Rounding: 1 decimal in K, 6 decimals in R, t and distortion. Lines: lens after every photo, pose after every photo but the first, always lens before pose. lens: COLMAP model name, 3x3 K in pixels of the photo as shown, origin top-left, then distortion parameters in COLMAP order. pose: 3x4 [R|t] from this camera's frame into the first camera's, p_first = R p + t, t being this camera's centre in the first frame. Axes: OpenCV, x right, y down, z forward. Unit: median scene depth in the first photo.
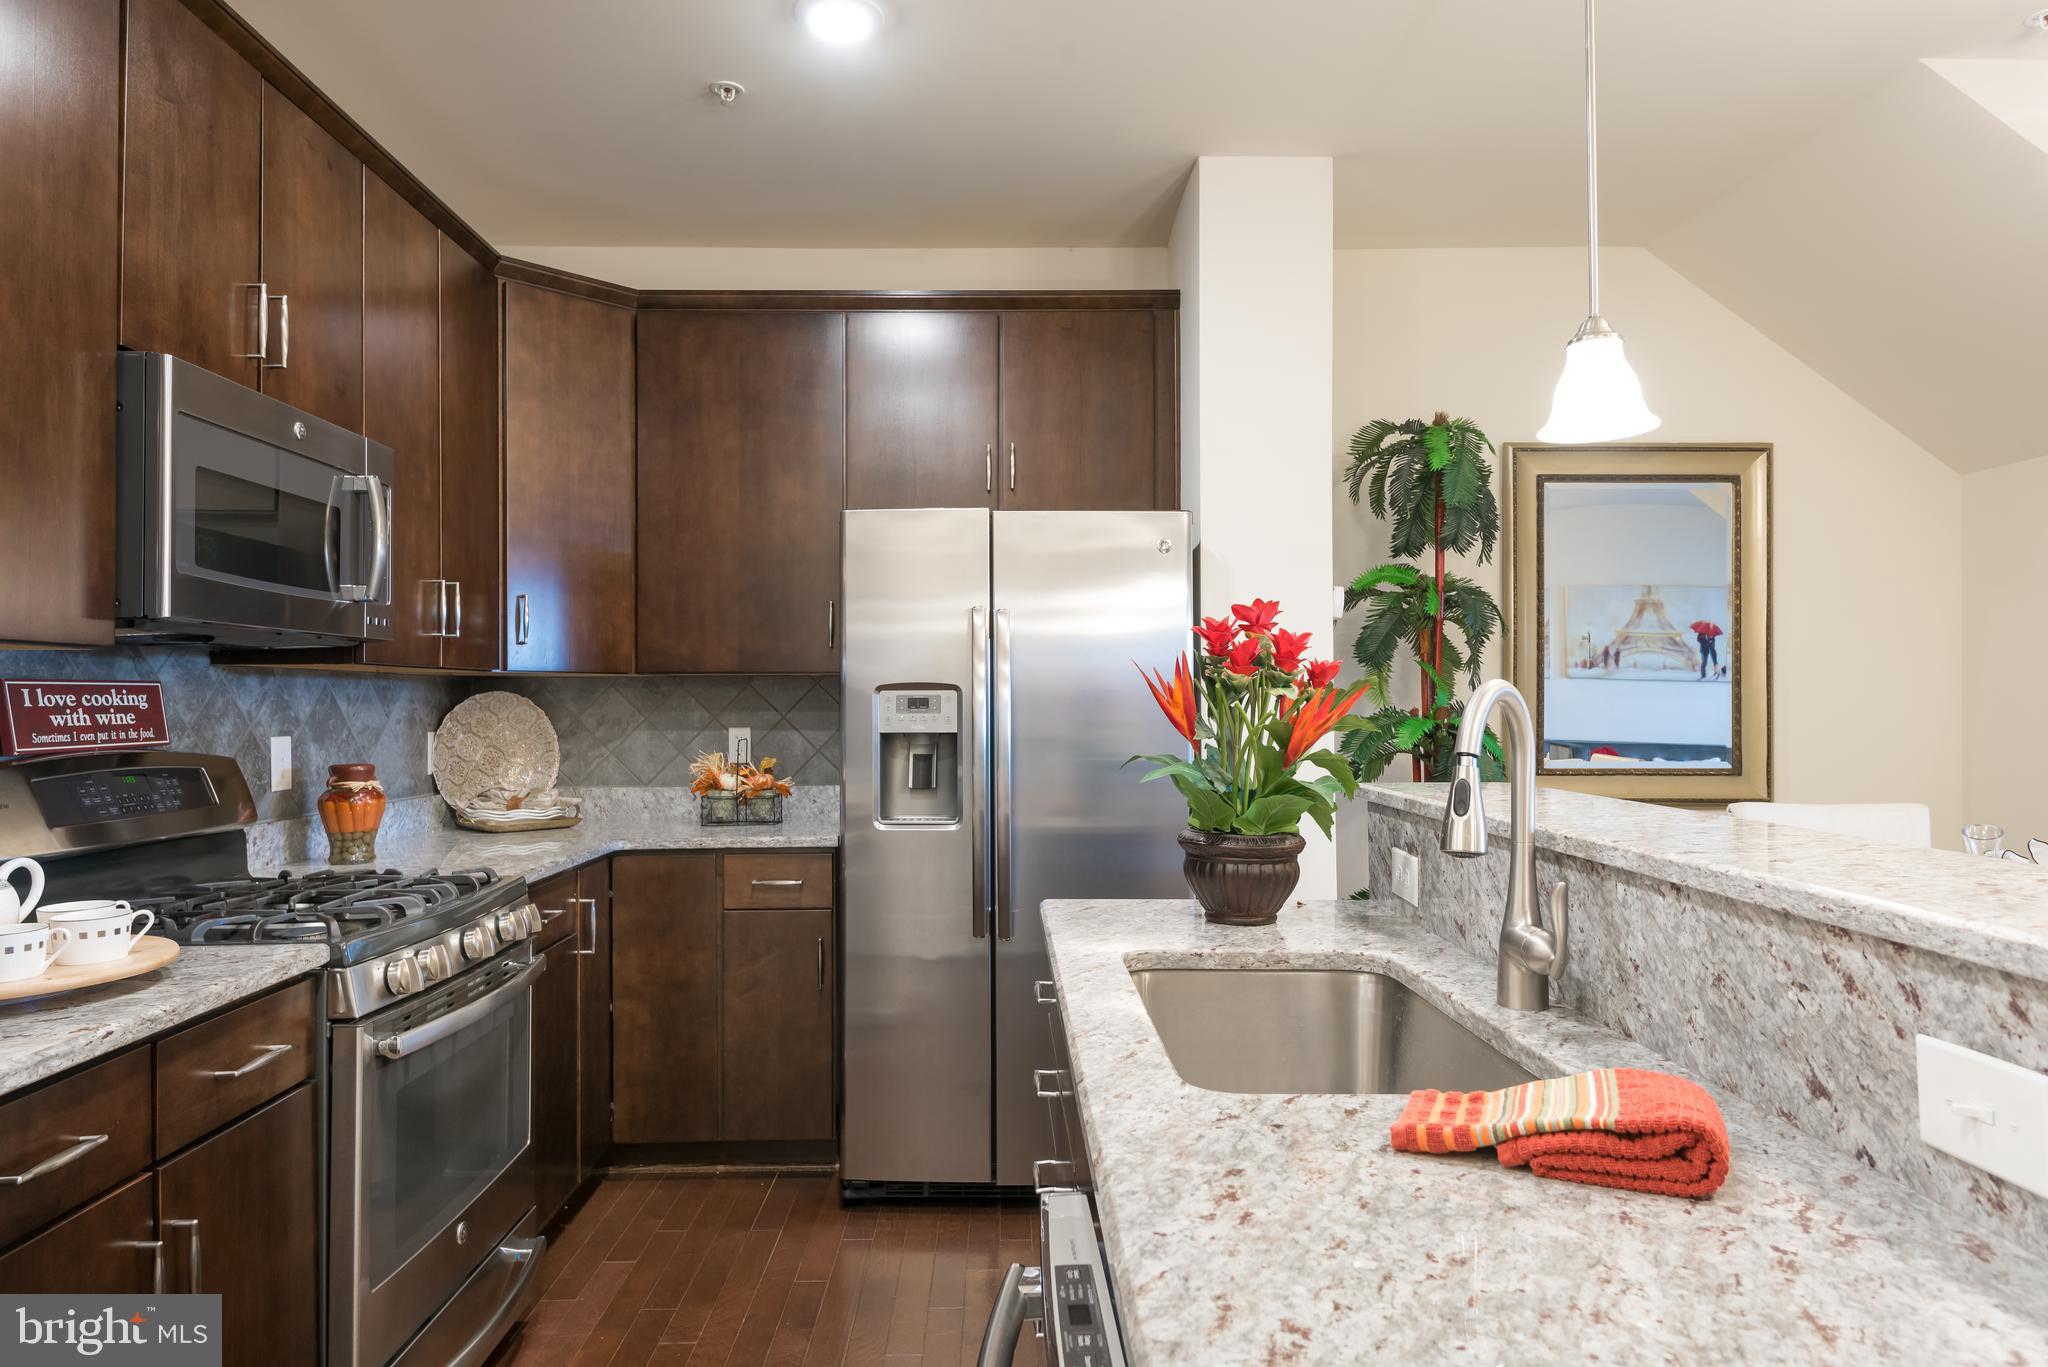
lens RADIAL K [[1303.9, 0, 1015.1], [0, 1303.9, 681.3], [0, 0, 1]] dist [0.027226, -0.018571]
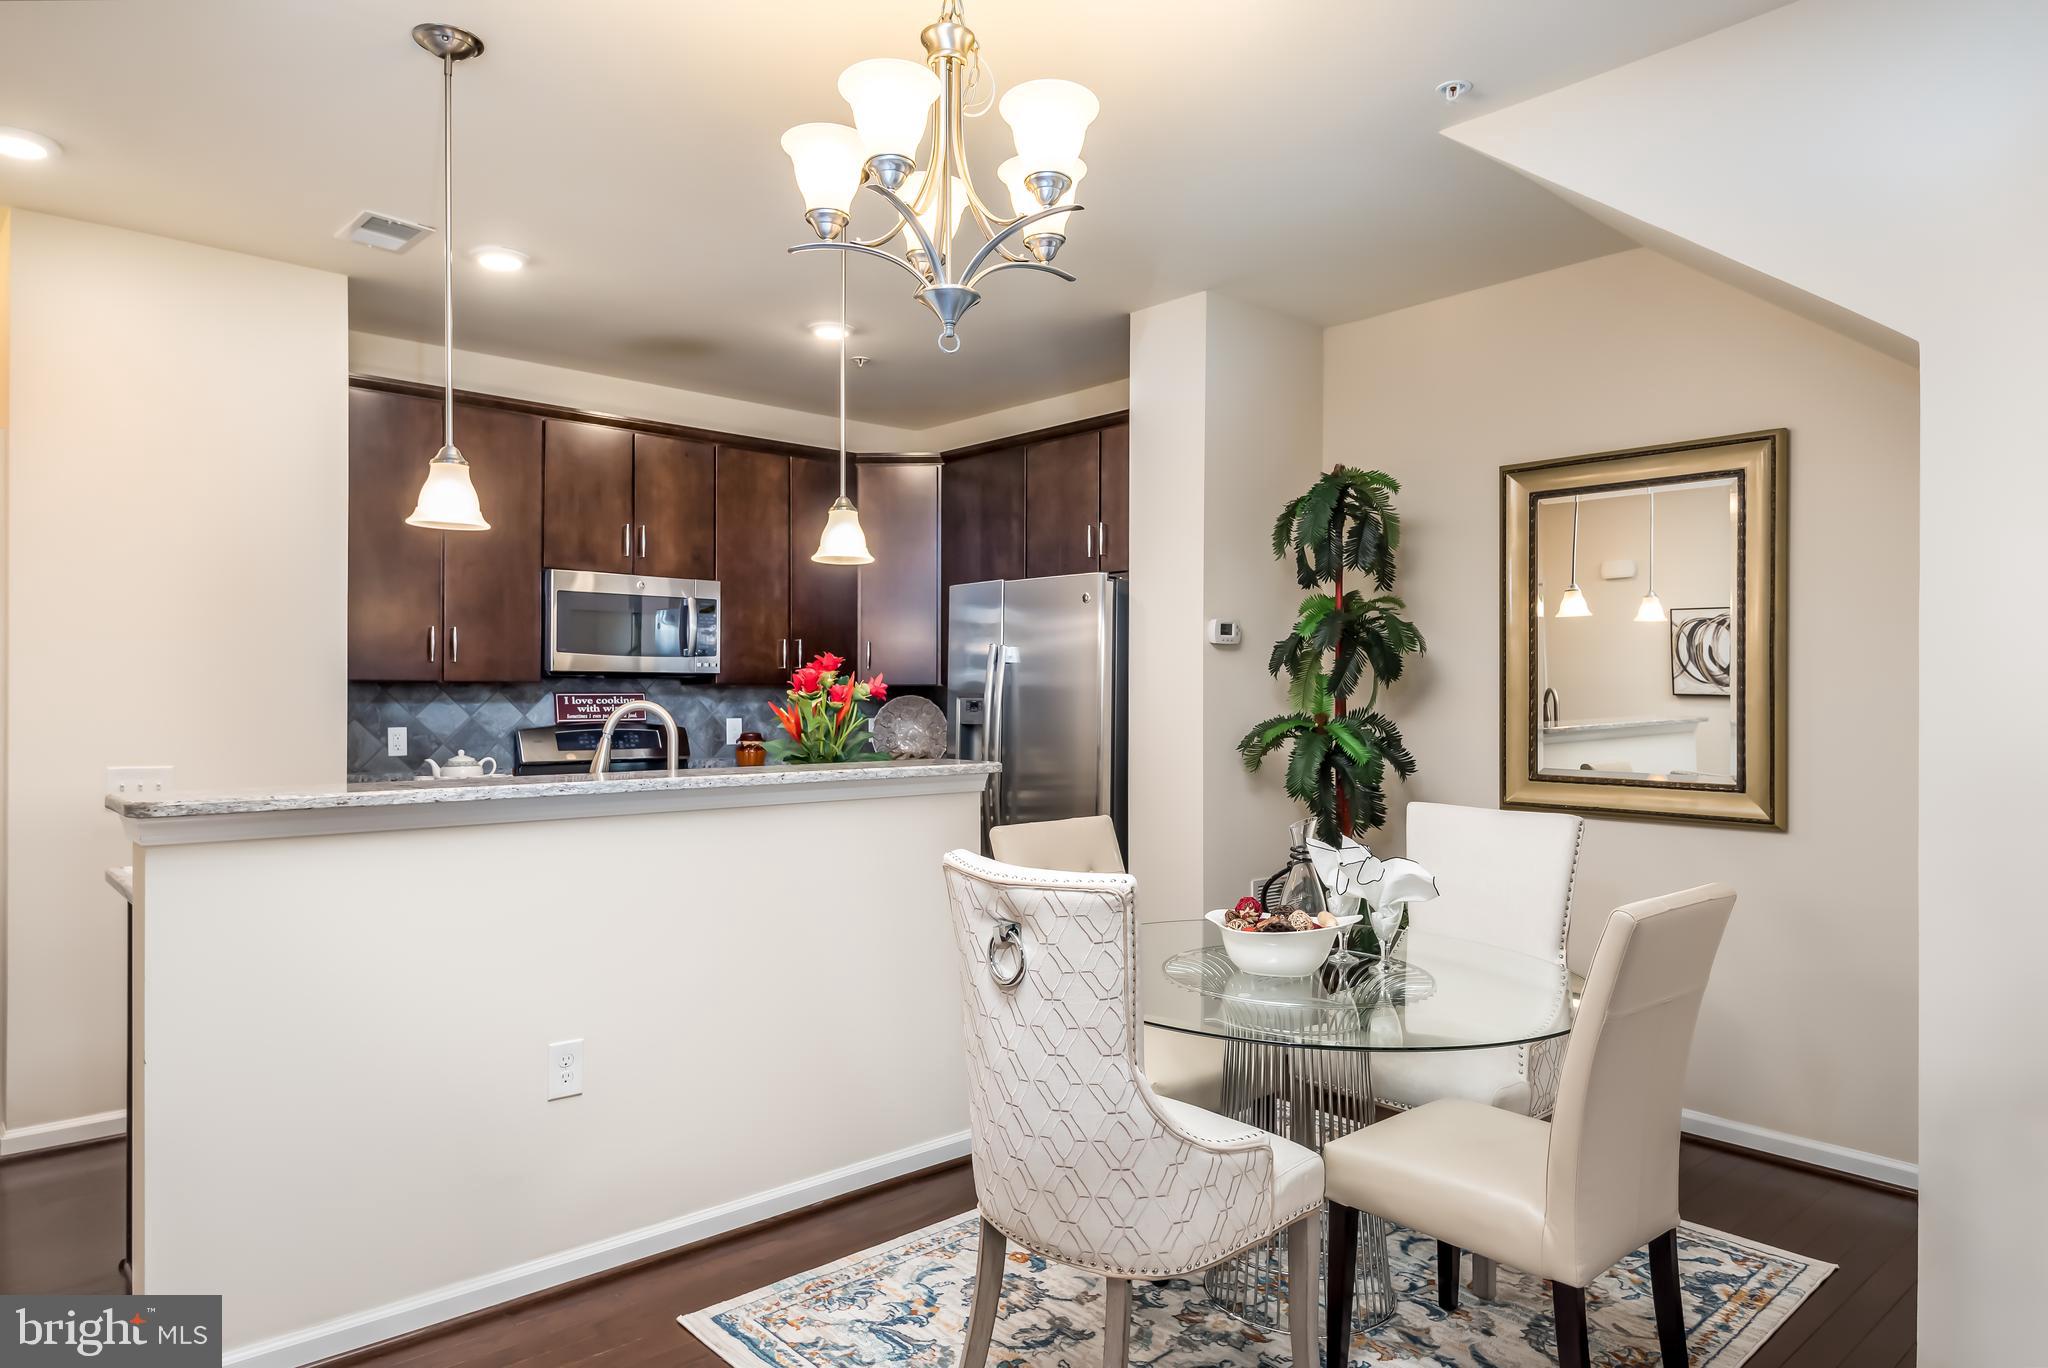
lens RADIAL K [[1259.4, 0, 1007.0], [0, 1259.4, 689.0], [0, 0, 1]] dist [0.007102, -0.003904]
pose [[0.650703, 0.000830, -0.759331, 1.889466], [0.006346, 0.999959, 0.006531, -0.023111], [0.759305, -0.009068, 0.650671, 0.061011]]
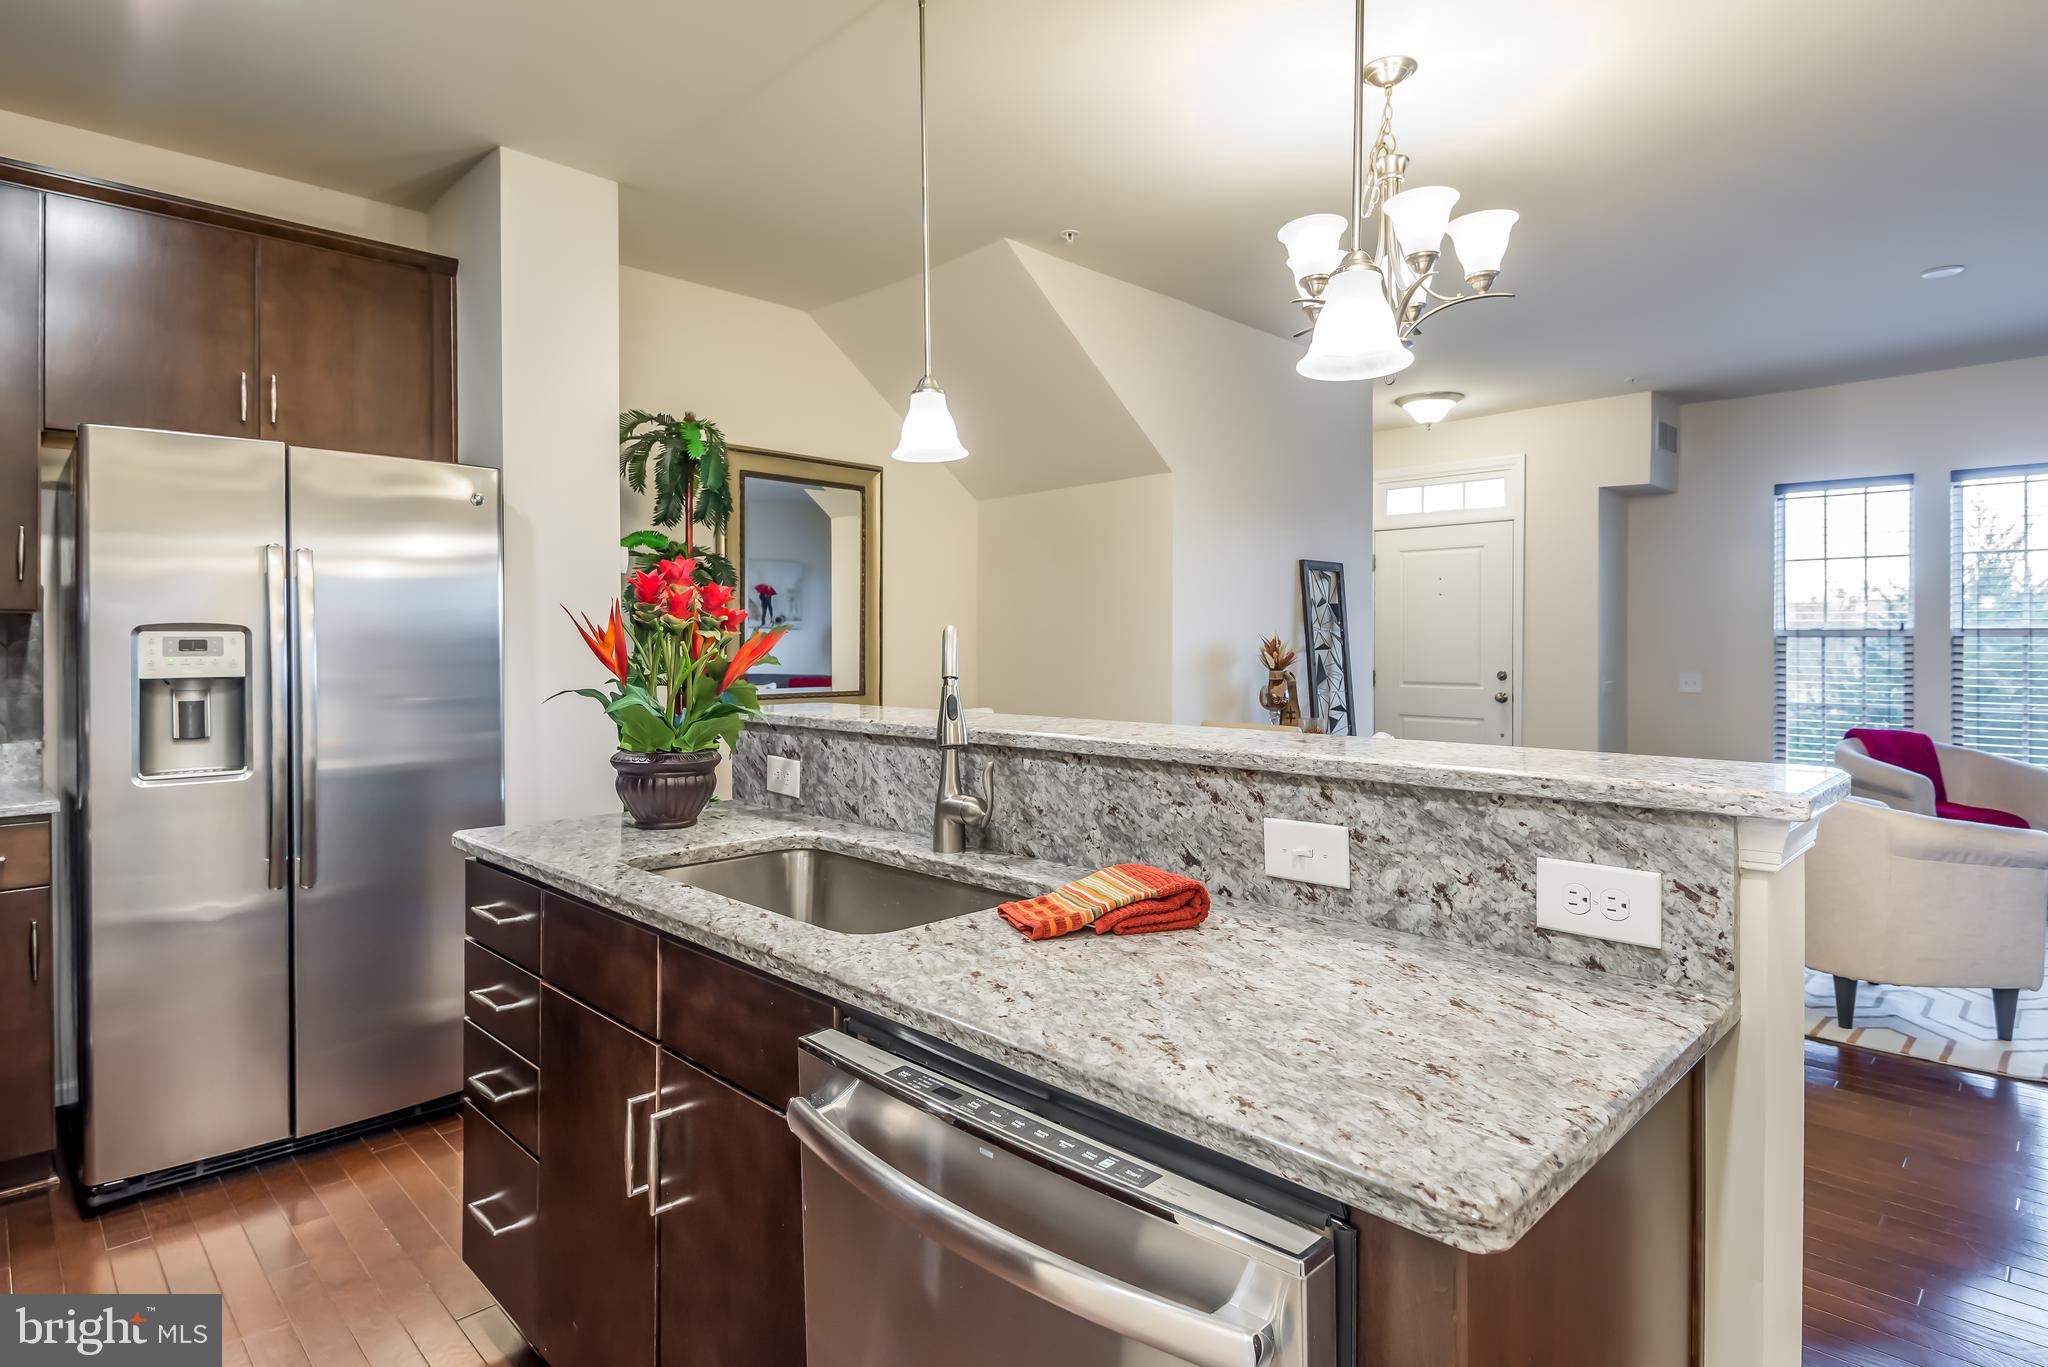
lens RADIAL K [[1081.1, 0, 1008.0], [0, 1081.1, 644.6], [0, 0, 1]] dist [0.021976, -0.005764]
pose [[0.720603, -0.001214, 0.693347, -0.330812], [-0.008489, 0.999908, 0.010574, 0.005210], [-0.693296, -0.013505, 0.720527, 0.078569]]
